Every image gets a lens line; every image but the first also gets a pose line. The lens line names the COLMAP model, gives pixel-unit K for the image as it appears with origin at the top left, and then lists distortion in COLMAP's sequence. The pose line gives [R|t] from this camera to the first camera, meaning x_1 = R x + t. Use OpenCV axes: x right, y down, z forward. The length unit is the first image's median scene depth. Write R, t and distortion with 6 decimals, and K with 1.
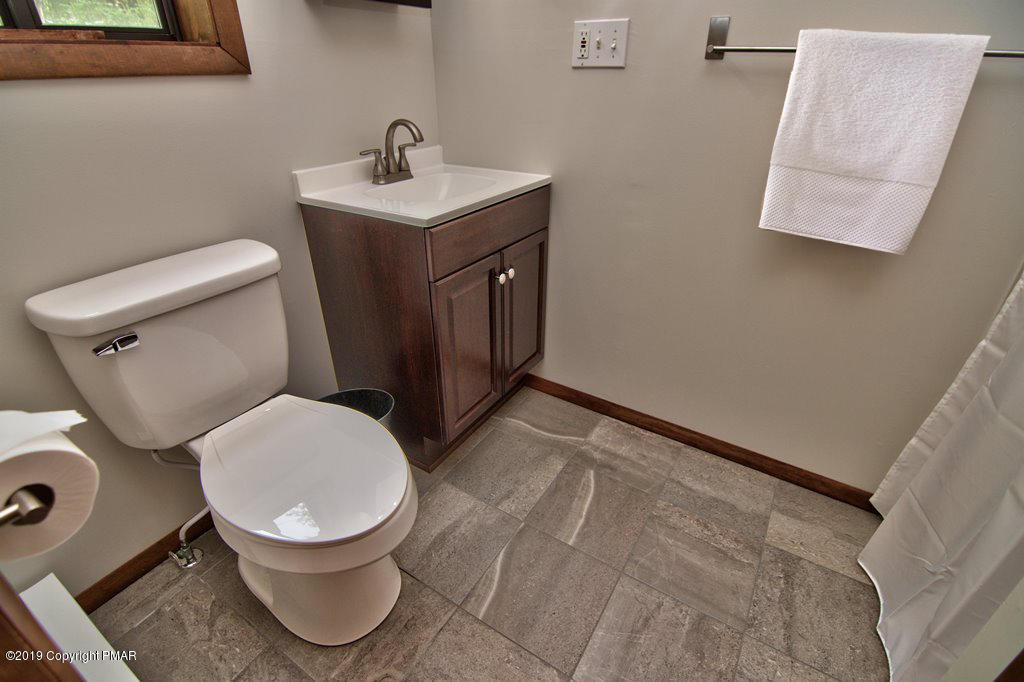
lens RADIAL K [[490.7, 0, 511.4], [0, 490.7, 344.0], [0, 0, 1]] dist [-0.006109, -0.009334]
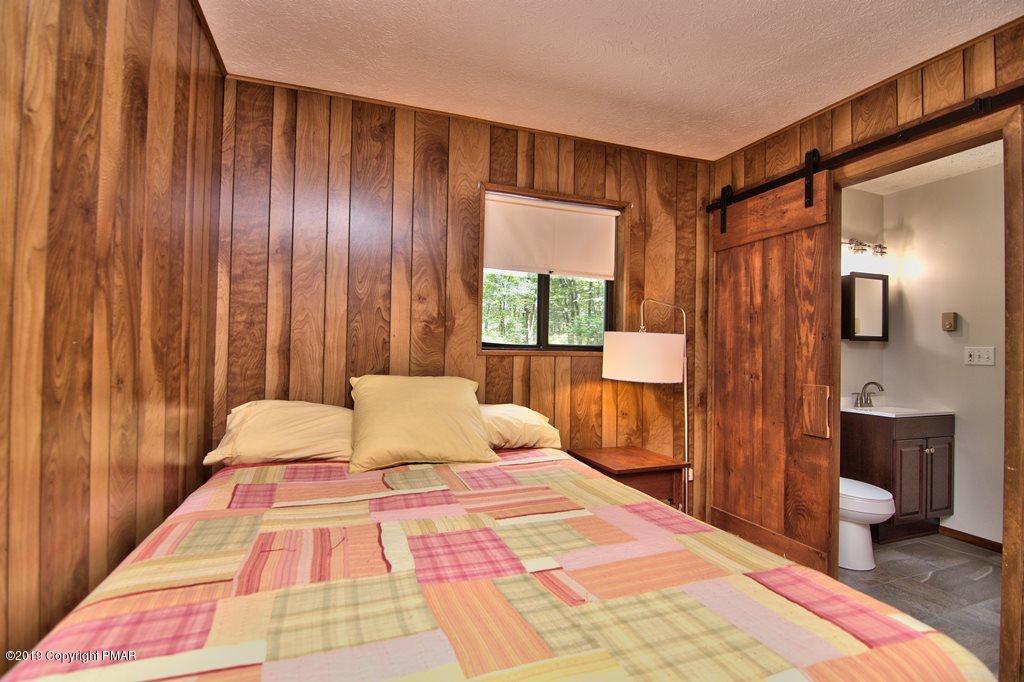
lens RADIAL K [[490.7, 0, 508.7], [0, 490.7, 339.4], [0, 0, 1]] dist [-0.006109, -0.009334]
pose [[0.788062, 0.002082, -0.615592, -0.160101], [-0.314726, 0.860788, -0.399991, 0.896786], [0.529061, 0.508960, 0.679010, -1.701218]]
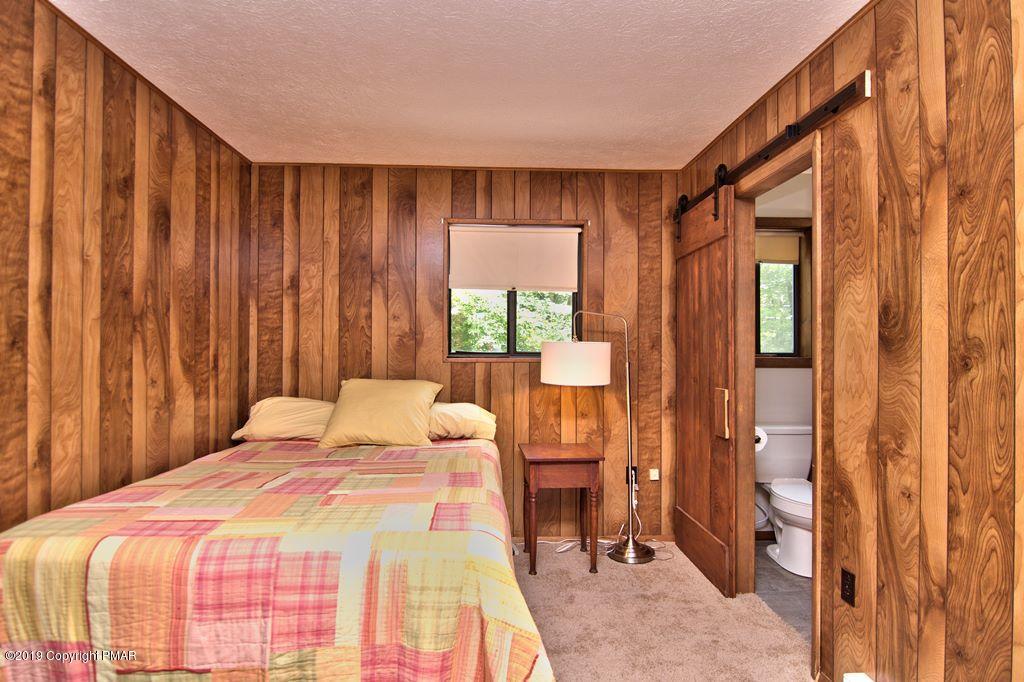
lens RADIAL K [[559.5, 0, 506.4], [0, 559.5, 341.1], [0, 0, 1]] dist [-0.007346, -0.004715]
pose [[0.572147, -0.008330, -0.820109, 0.855264], [-0.400706, 0.869638, -0.288384, 0.780276], [0.715600, 0.493620, 0.494223, -1.577470]]
